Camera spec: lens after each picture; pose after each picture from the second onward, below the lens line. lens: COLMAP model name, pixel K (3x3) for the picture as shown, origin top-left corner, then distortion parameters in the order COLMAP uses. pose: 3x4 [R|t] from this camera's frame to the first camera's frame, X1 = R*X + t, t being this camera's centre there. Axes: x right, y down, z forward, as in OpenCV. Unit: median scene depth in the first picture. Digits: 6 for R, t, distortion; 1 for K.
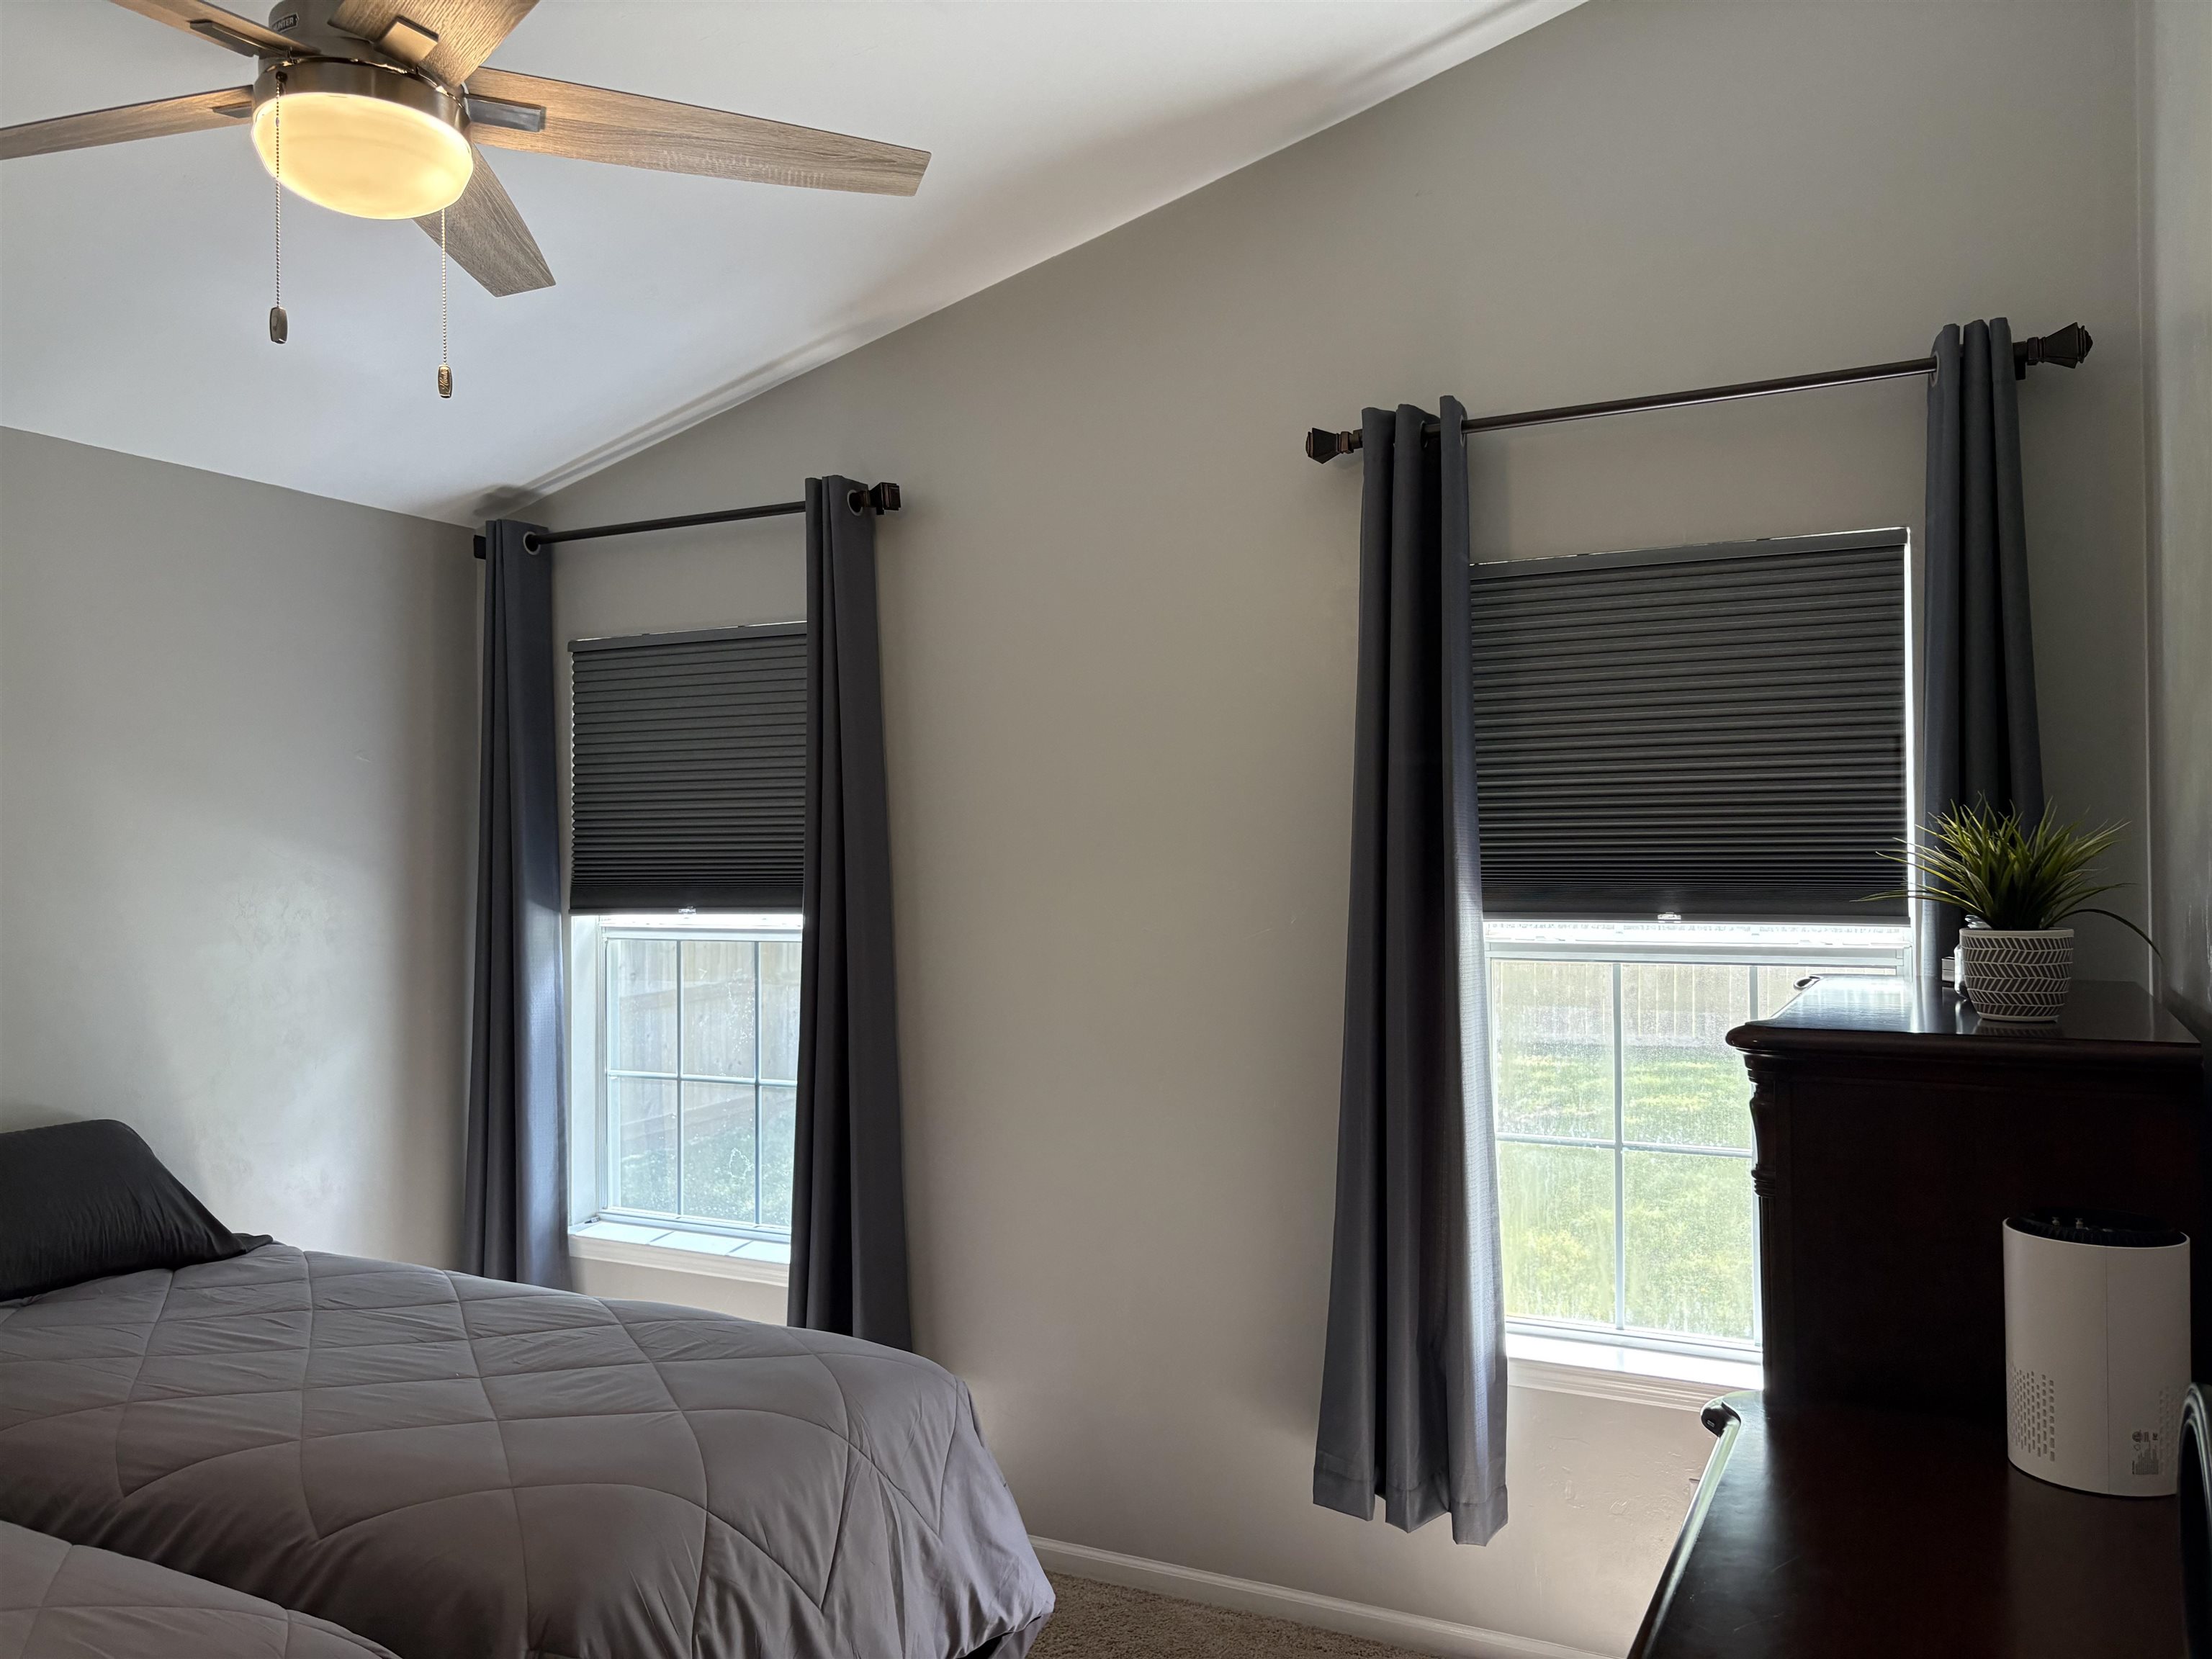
lens RADIAL K [[1676.4, 0, 1103.9], [0, 1676.4, 835.6], [0, 0, 1]] dist [0.054923, -0.061468]
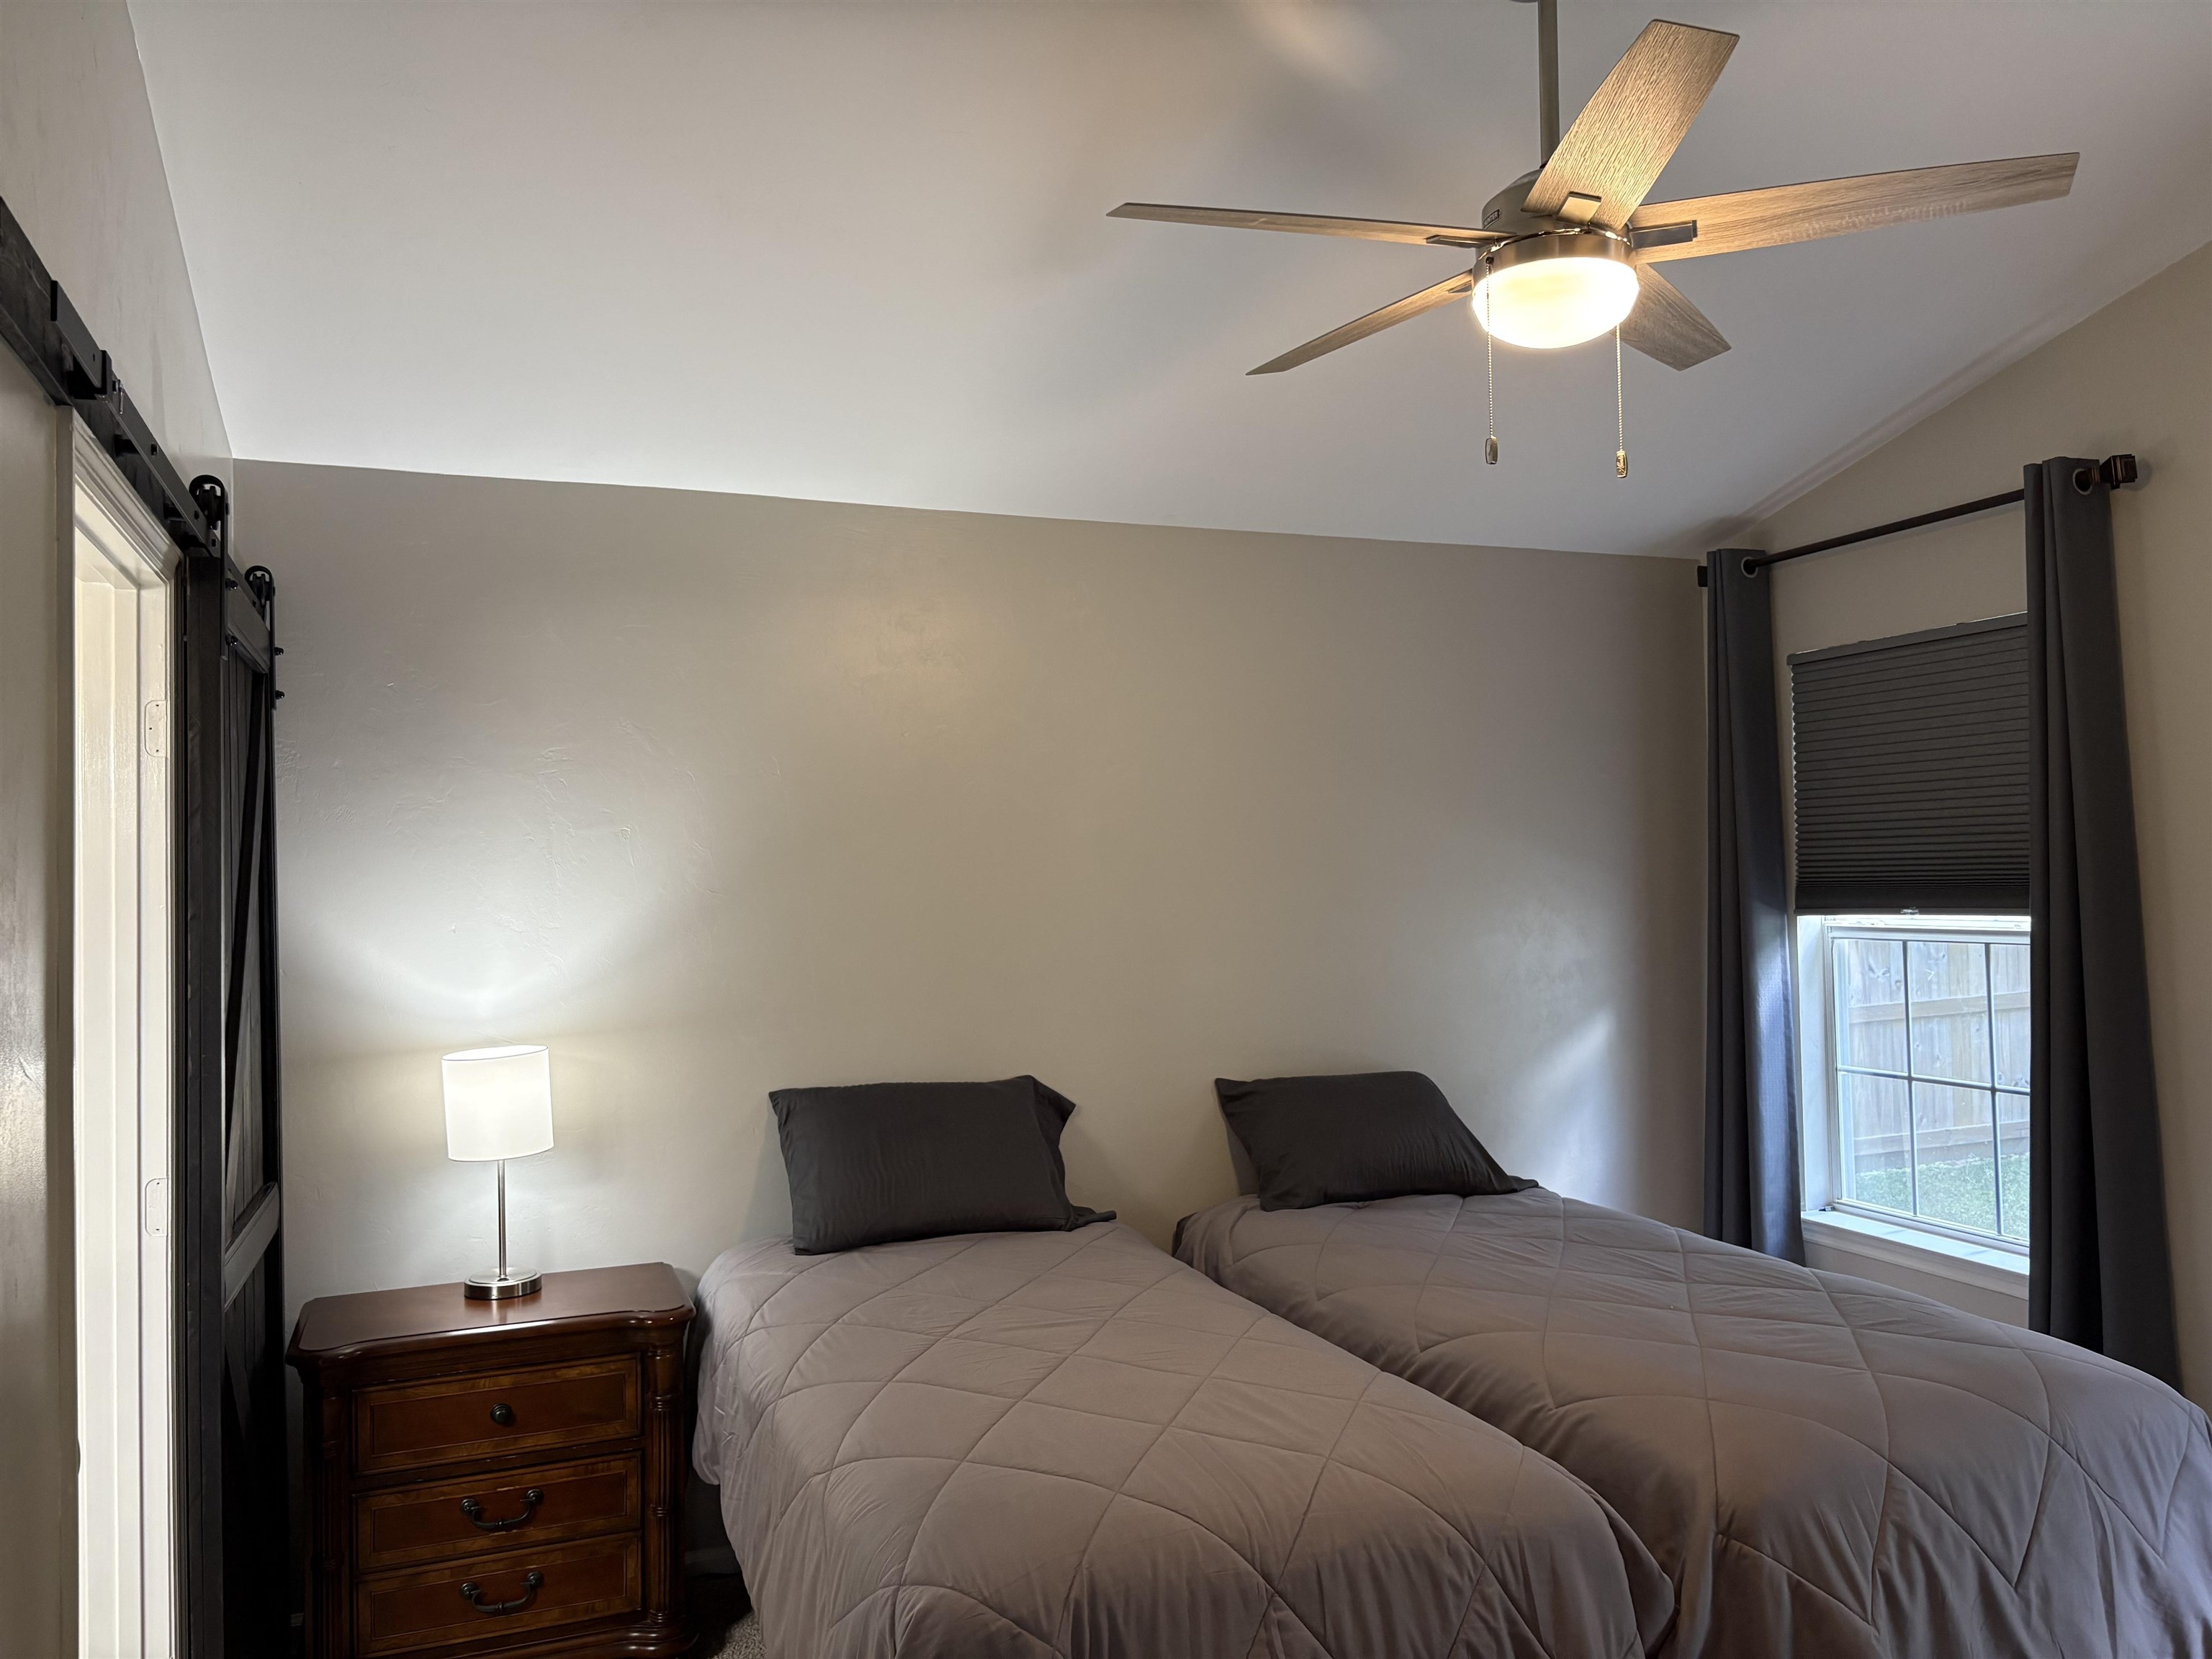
lens RADIAL K [[1676.4, 0, 1104.6], [0, 1676.4, 834.4], [0, 0, 1]] dist [0.054923, -0.061468]
pose [[0.746328, -0.024099, -0.665142, 0.079641], [0.020530, 0.999702, -0.013185, 0.002429], [0.665262, -0.003815, 0.746601, -0.090529]]
